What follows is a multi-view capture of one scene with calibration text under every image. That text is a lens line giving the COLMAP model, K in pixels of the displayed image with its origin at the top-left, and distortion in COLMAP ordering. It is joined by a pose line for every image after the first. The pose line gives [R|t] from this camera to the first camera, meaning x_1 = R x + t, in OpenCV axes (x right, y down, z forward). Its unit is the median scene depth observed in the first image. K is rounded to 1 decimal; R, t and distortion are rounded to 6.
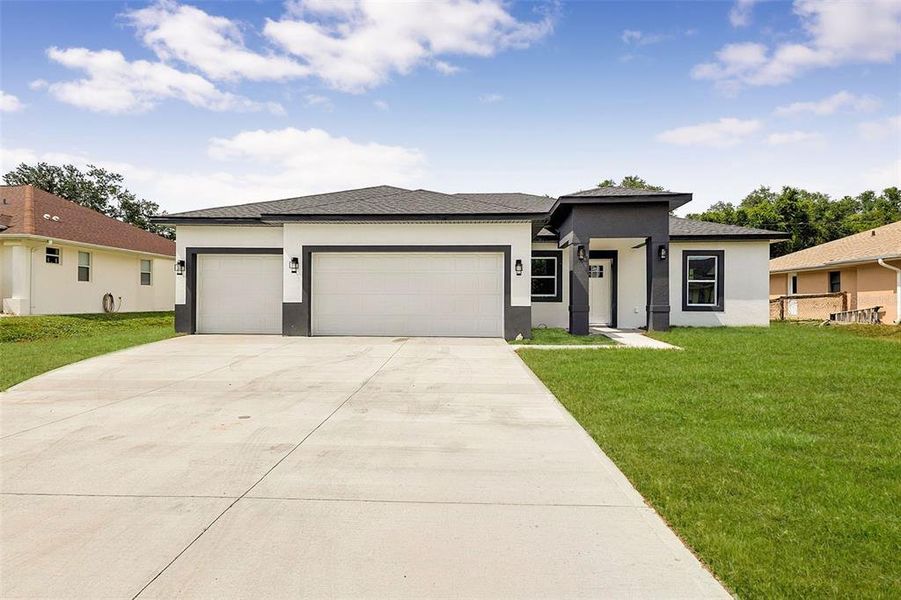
lens RADIAL K [[466.8, 0, 450.5], [0, 466.8, 300.0], [0, 0, 1]] dist [0.024711, 0.000503]
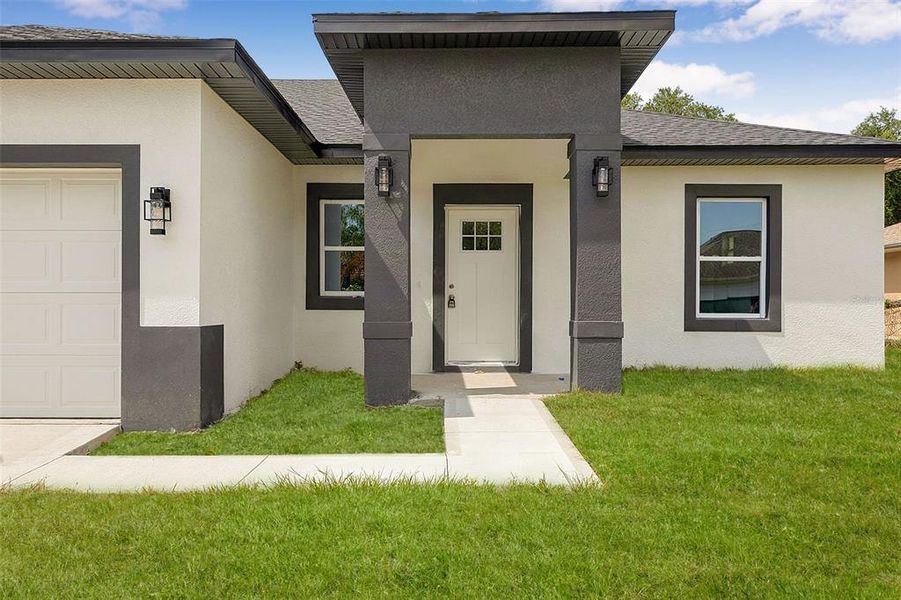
lens RADIAL K [[741.5, 0, 450.5], [0, 741.5, 300.0], [0, 0, 1]] dist [-0.001726, -0.003422]
pose [[0.998745, -0.002635, 0.050017, 0.255995], [0.002627, 0.999997, 0.000230, -0.004433], [-0.050017, -0.000099, 0.998748, 0.359300]]
